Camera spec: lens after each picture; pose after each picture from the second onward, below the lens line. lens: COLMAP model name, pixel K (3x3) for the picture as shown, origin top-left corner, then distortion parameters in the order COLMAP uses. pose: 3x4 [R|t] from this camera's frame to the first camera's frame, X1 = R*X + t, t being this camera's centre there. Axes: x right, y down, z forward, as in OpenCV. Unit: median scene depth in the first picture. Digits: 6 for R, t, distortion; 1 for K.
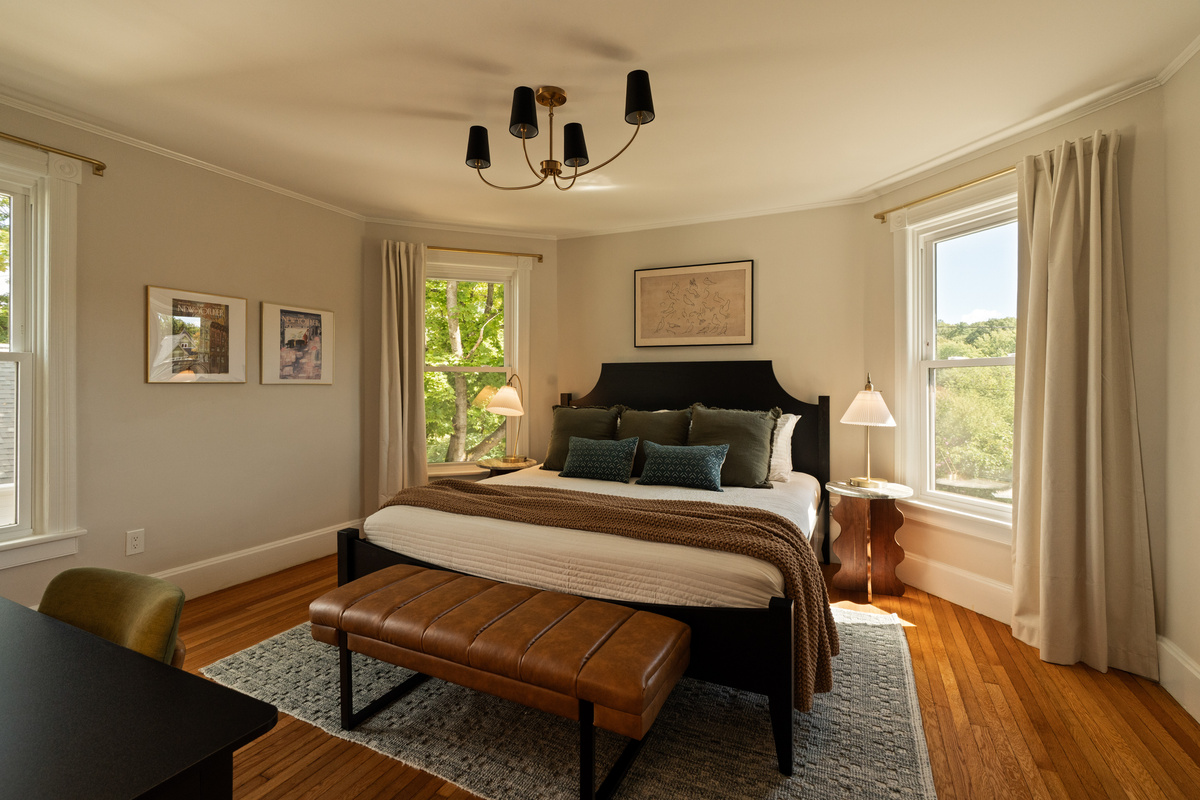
lens RADIAL K [[539.5, 0, 594.1], [0, 539.5, 388.2], [0, 0, 1]] dist [-0.010437, 0.000977]
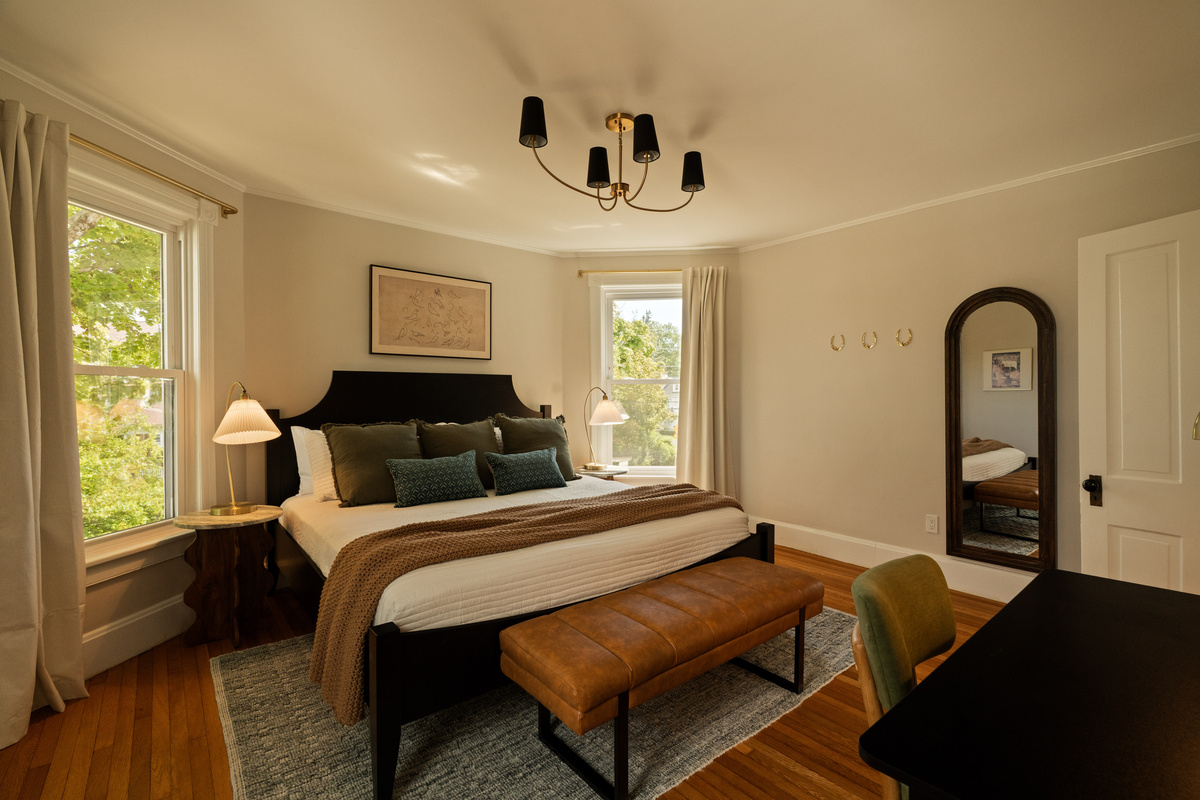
lens RADIAL K [[539.5, 0, 596.6], [0, 539.5, 401.0], [0, 0, 1]] dist [-0.010437, 0.000977]
pose [[0.419206, -0.008379, 0.907853, -0.614909], [0.010604, 0.999934, 0.004332, 0.000379], [-0.907829, 0.007811, 0.419267, 0.342522]]
